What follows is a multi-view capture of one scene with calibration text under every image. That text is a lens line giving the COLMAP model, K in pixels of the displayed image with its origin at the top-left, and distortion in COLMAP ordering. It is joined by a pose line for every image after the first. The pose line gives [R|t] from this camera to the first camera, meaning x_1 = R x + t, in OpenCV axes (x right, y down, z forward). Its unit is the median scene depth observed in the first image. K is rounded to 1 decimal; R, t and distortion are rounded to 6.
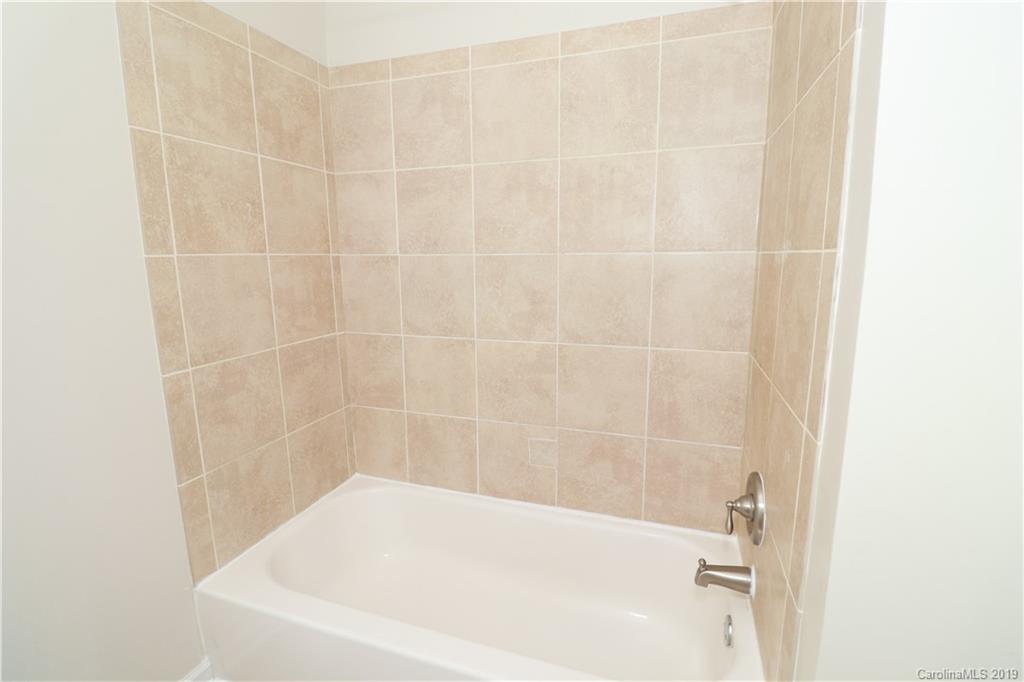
lens RADIAL K [[468.9, 0, 517.4], [0, 468.9, 334.1], [0, 0, 1]] dist [-0.010231, -0.007801]
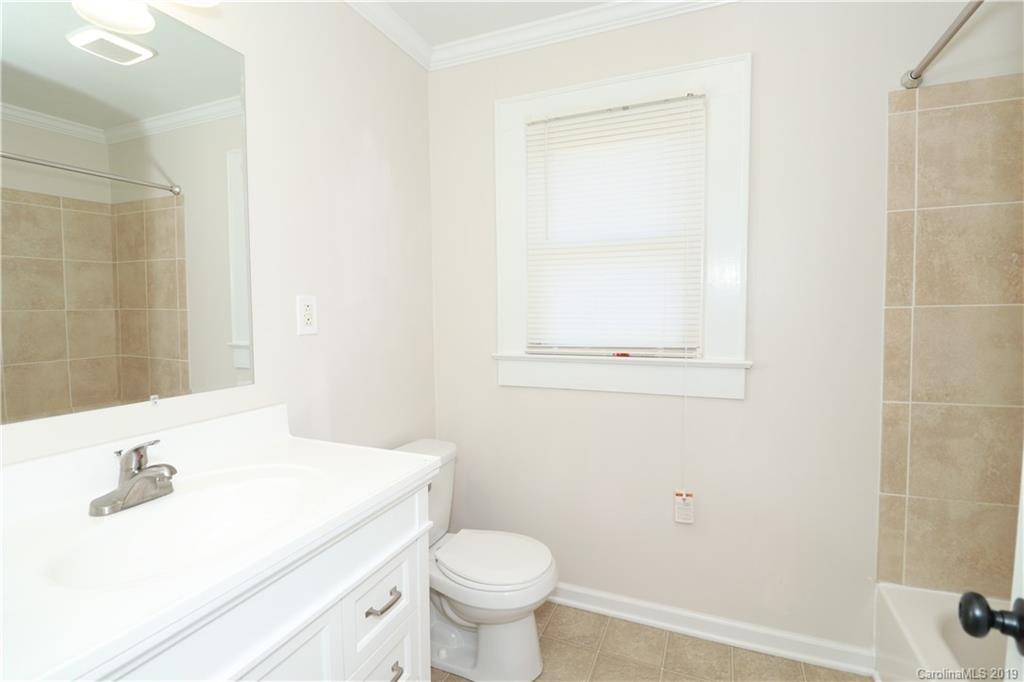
lens RADIAL K [[468.9, 0, 515.7], [0, 468.9, 337.7], [0, 0, 1]] dist [-0.010231, -0.007801]
pose [[-0.077184, 0.066619, -0.994789, 0.536853], [-0.148867, 0.985810, 0.077568, -0.028709], [0.985840, 0.154078, -0.066171, 0.070421]]
